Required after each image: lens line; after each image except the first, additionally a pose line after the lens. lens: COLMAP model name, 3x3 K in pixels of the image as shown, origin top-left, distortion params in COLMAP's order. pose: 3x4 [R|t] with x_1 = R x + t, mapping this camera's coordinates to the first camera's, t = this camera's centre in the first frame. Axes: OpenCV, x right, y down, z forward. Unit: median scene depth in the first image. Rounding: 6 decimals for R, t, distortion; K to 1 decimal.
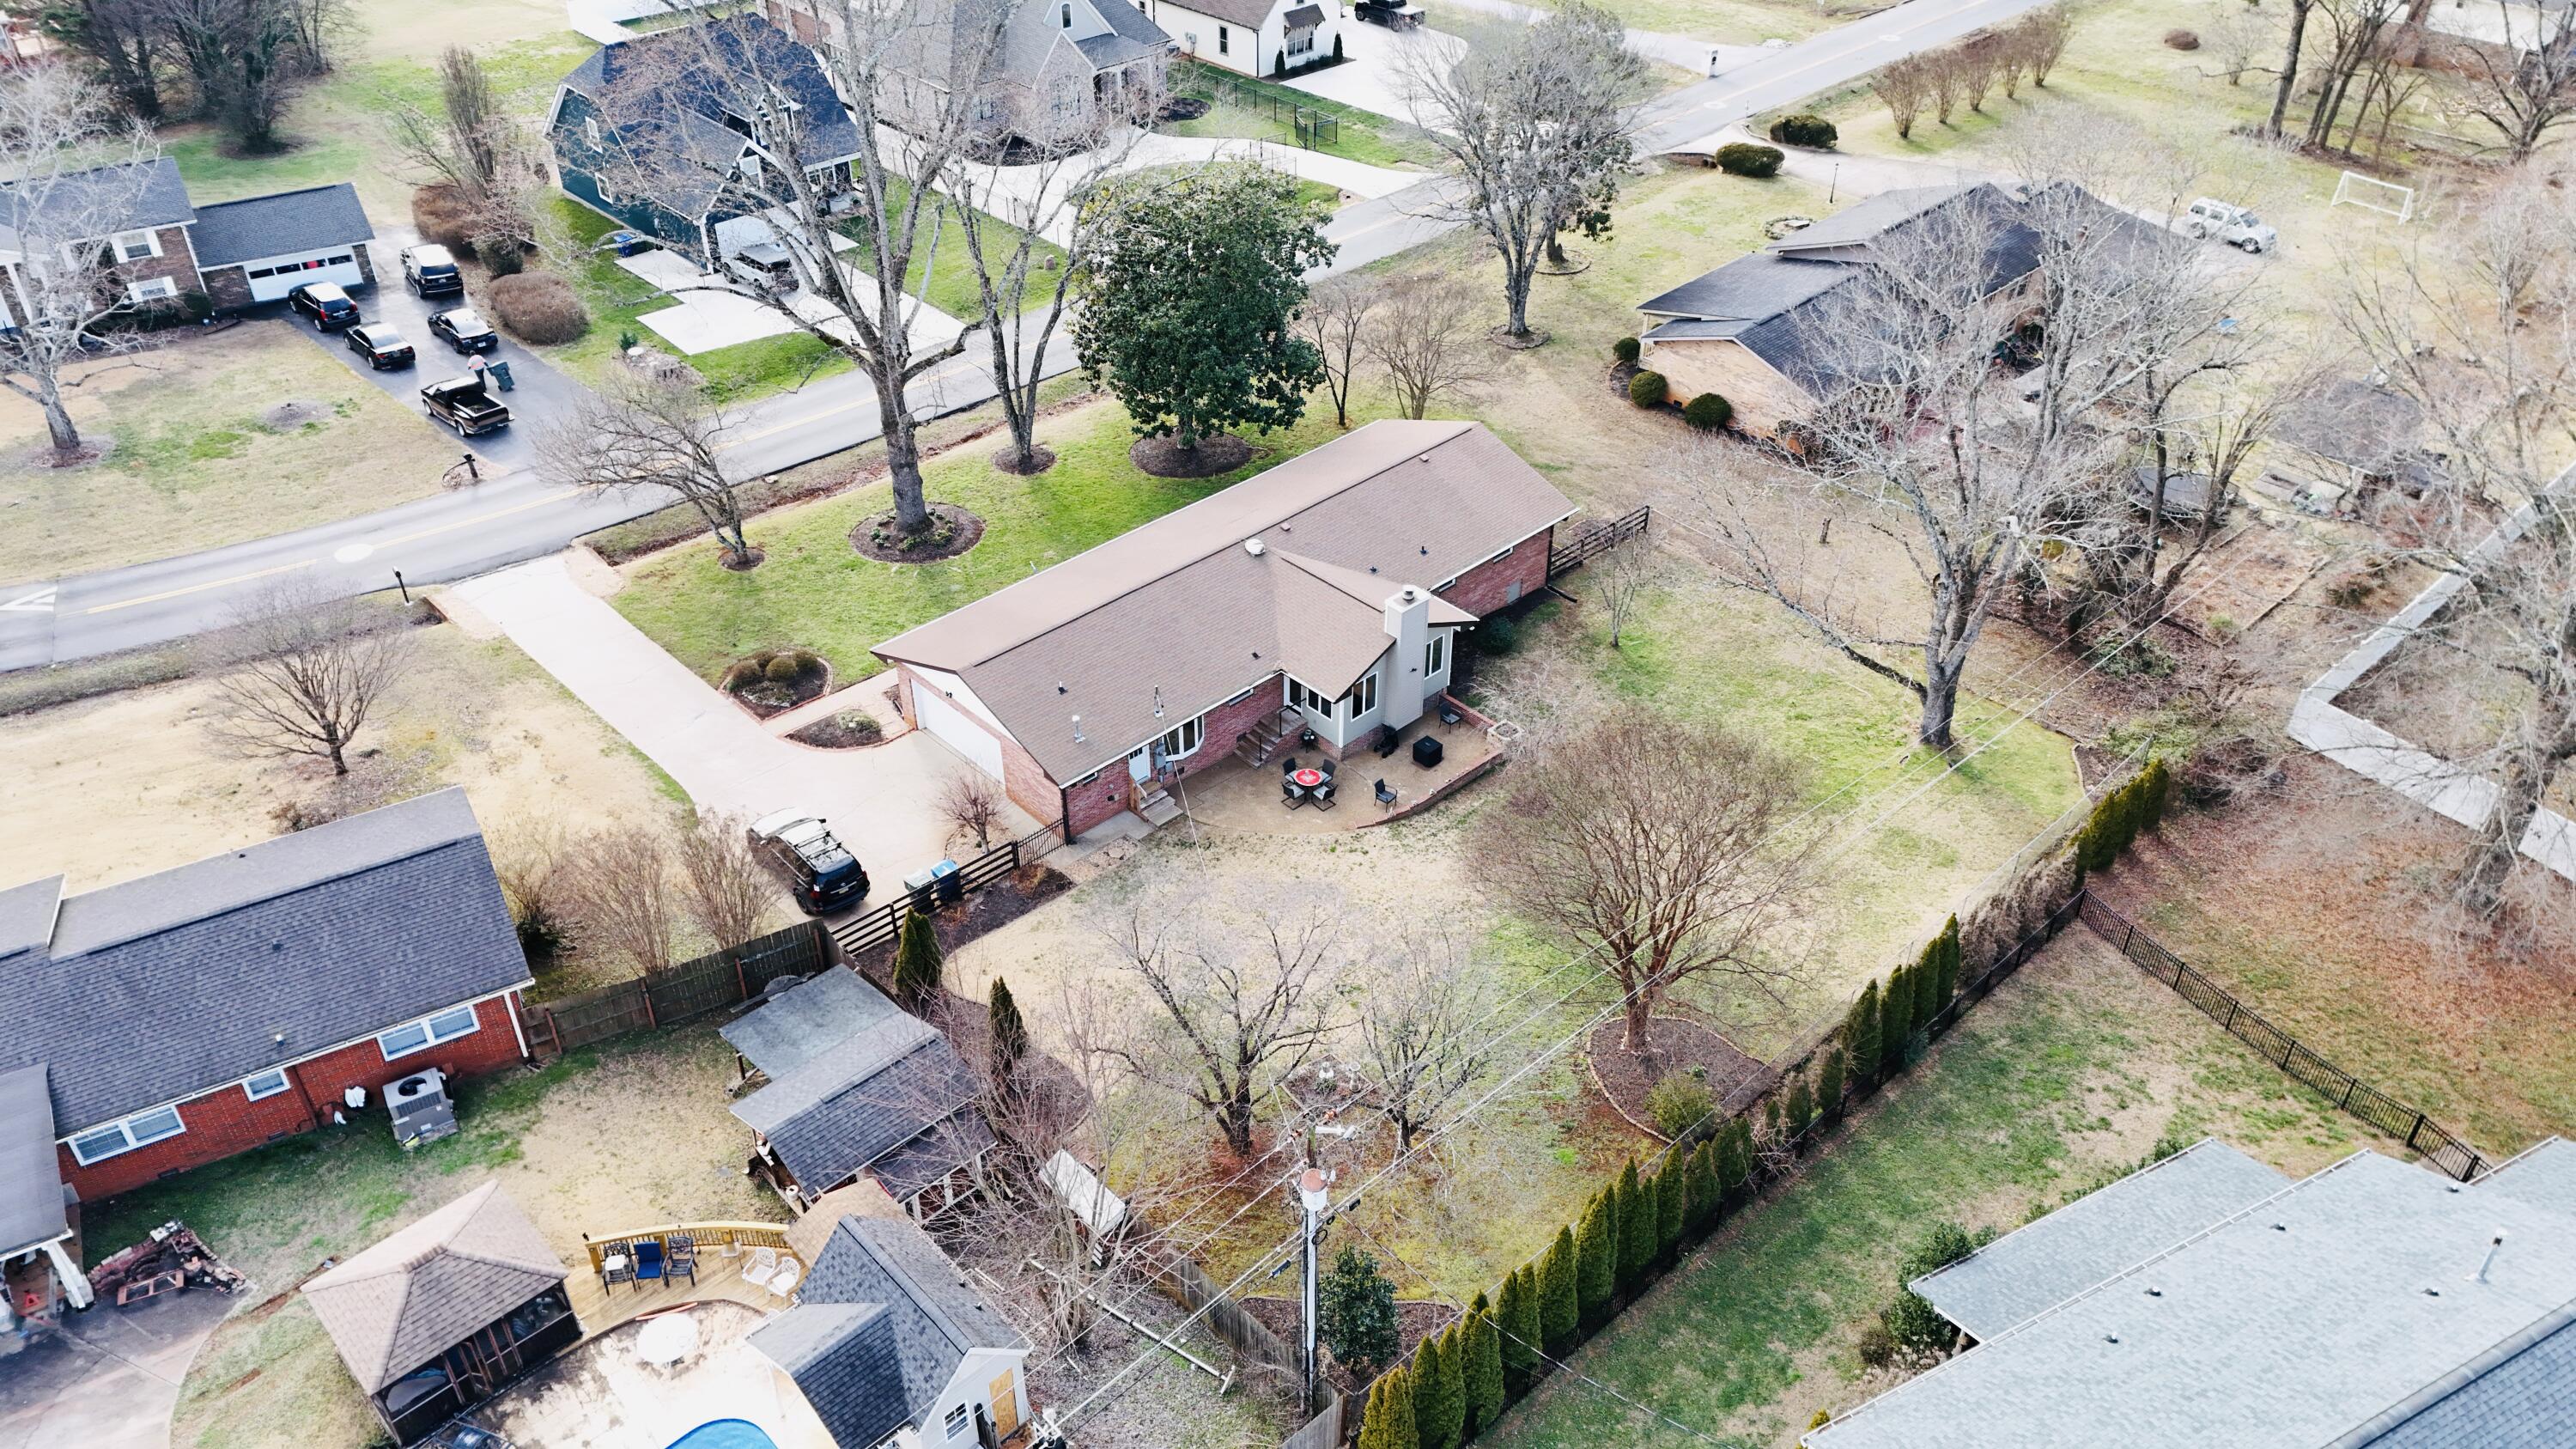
lens RADIAL K [[1817.7, 0, 1288.0], [0, 1817.7, 724.5], [0, 0, 1]] dist [0.033502, -0.051987]
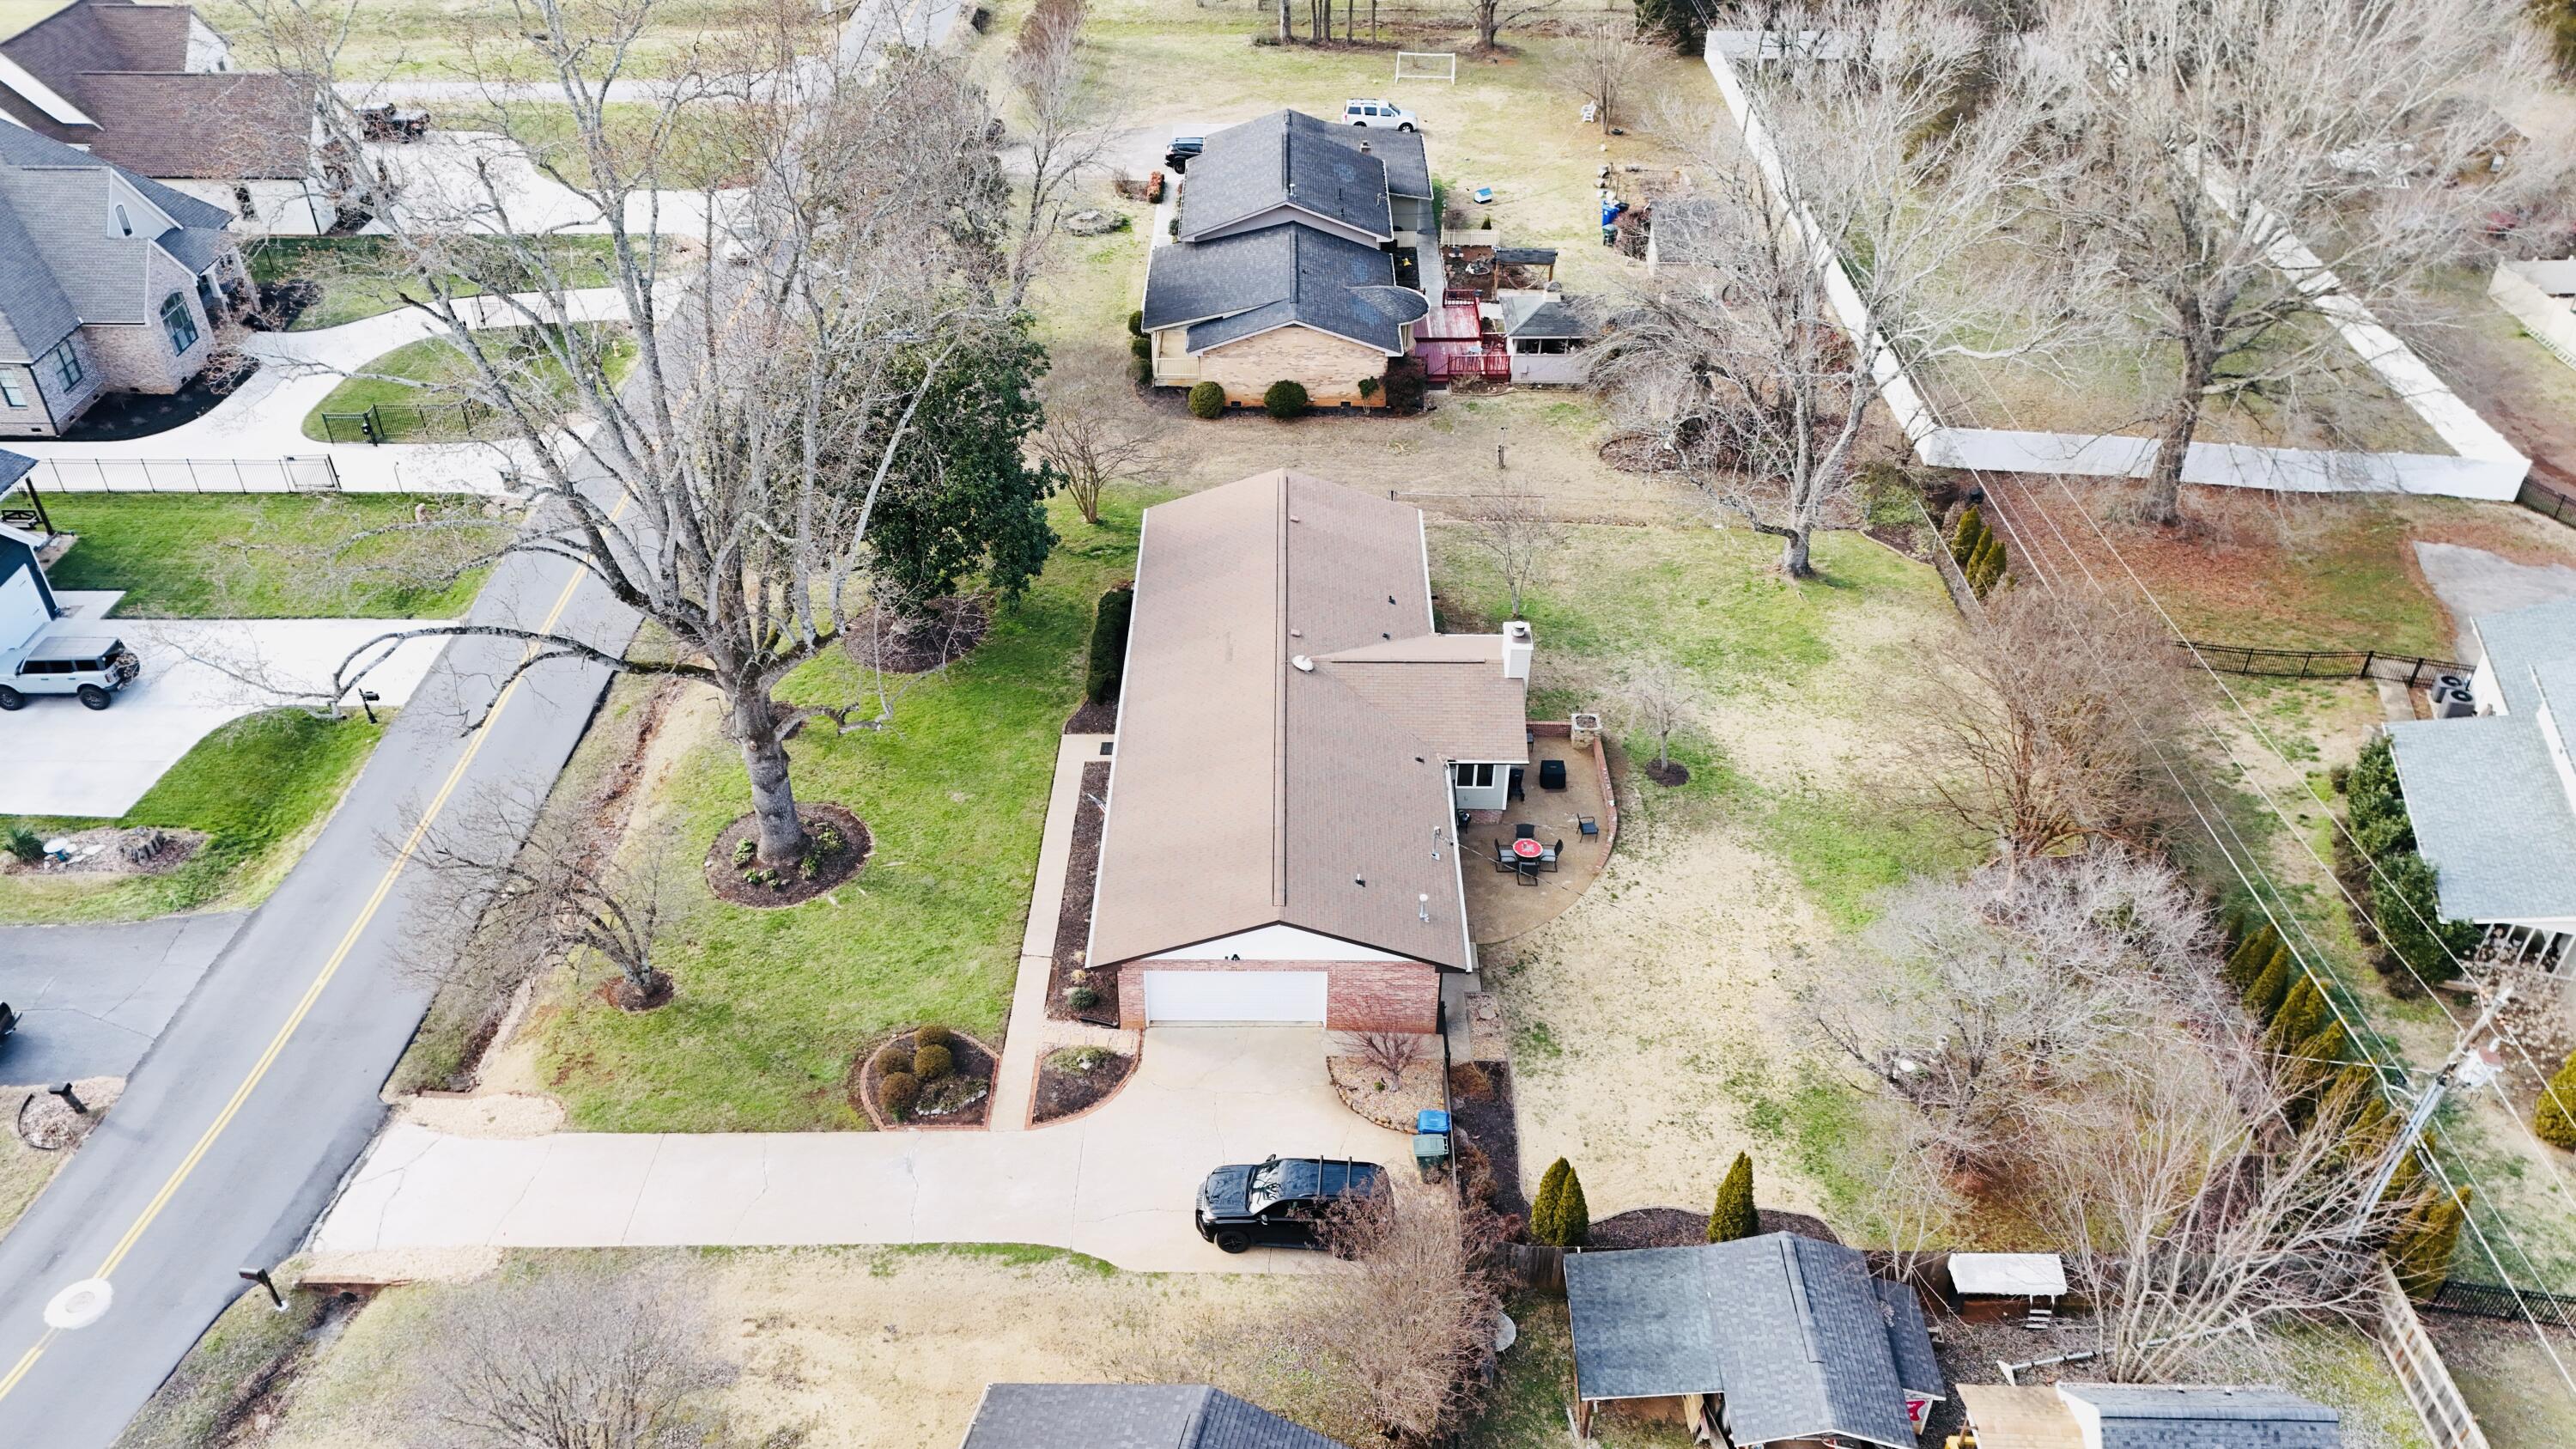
lens RADIAL K [[1817.7, 0, 1288.0], [0, 1817.7, 724.5], [0, 0, 1]] dist [0.033502, -0.051987]
pose [[0.695516, -0.426004, 0.578601, -0.498512], [0.421232, 0.894130, 0.151969, -0.188844], [-0.582084, 0.138029, 0.801328, 0.246440]]
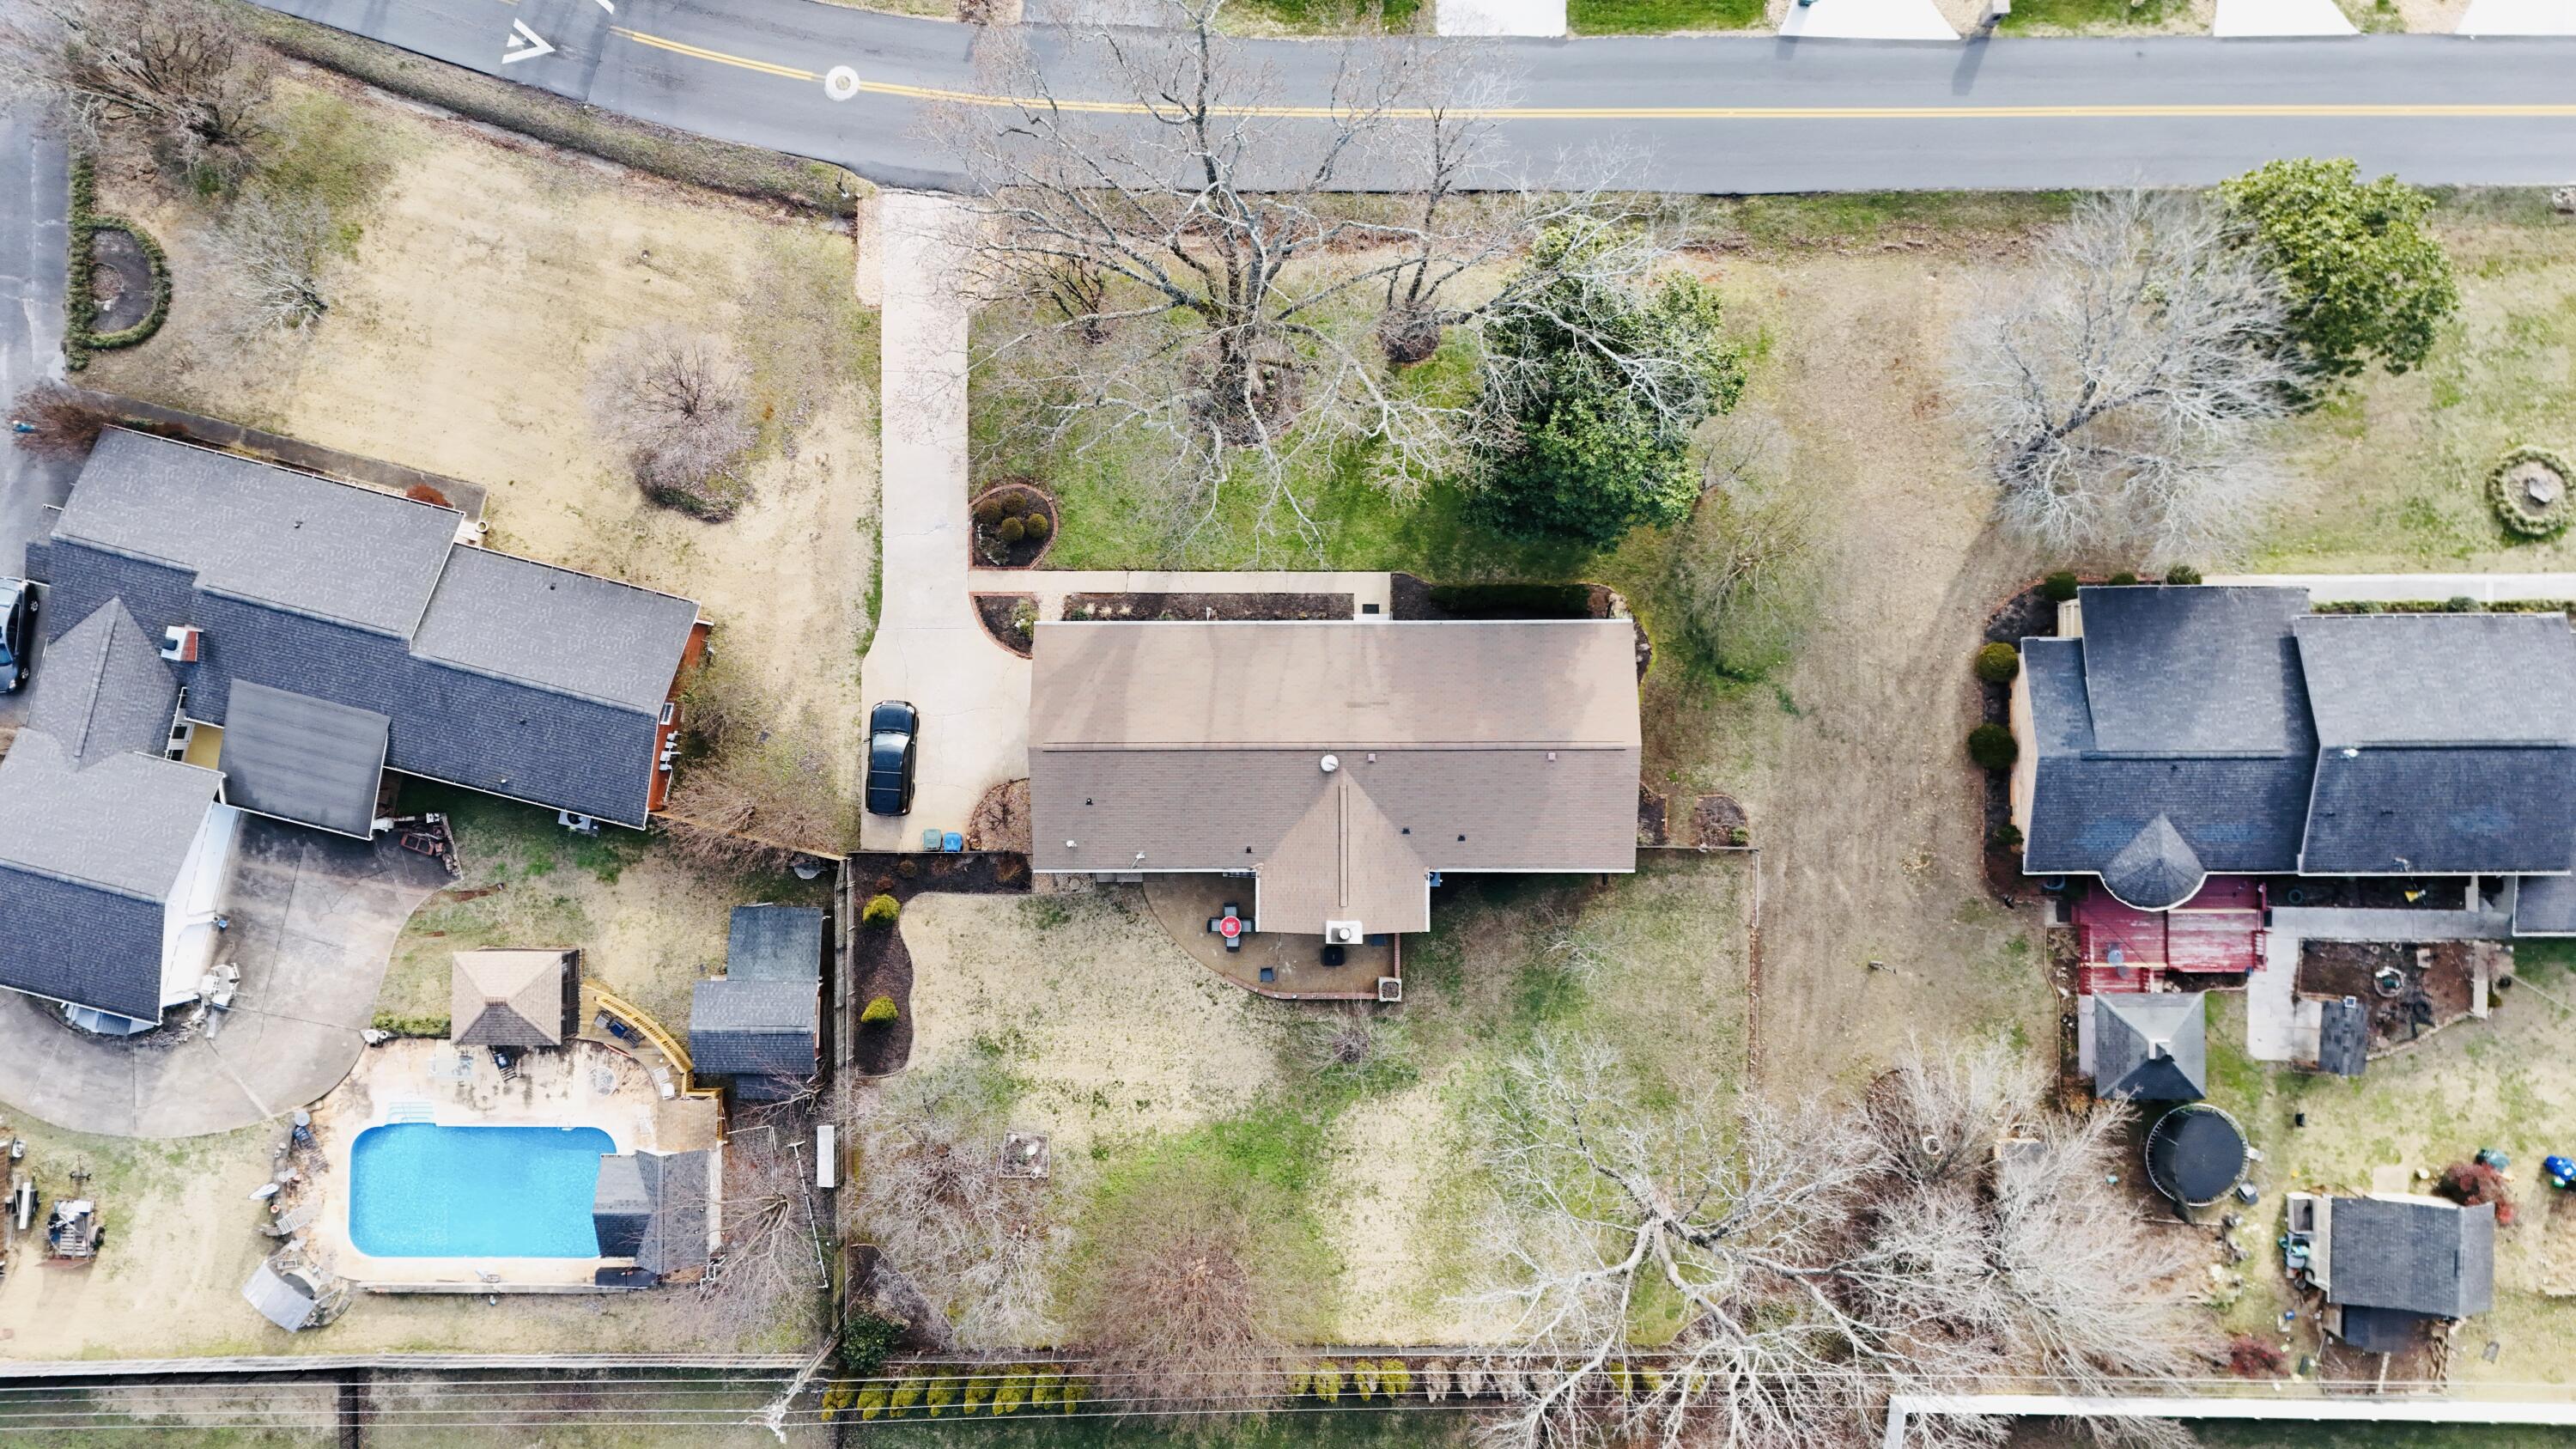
lens RADIAL K [[1817.7, 0, 1288.0], [0, 1817.7, 724.5], [0, 0, 1]] dist [0.033502, -0.051987]
pose [[0.720711, 0.692975, -0.019010, -0.028391], [-0.410966, 0.449177, 0.793314, -0.900352], [0.558285, -0.563938, 0.608516, 0.260832]]
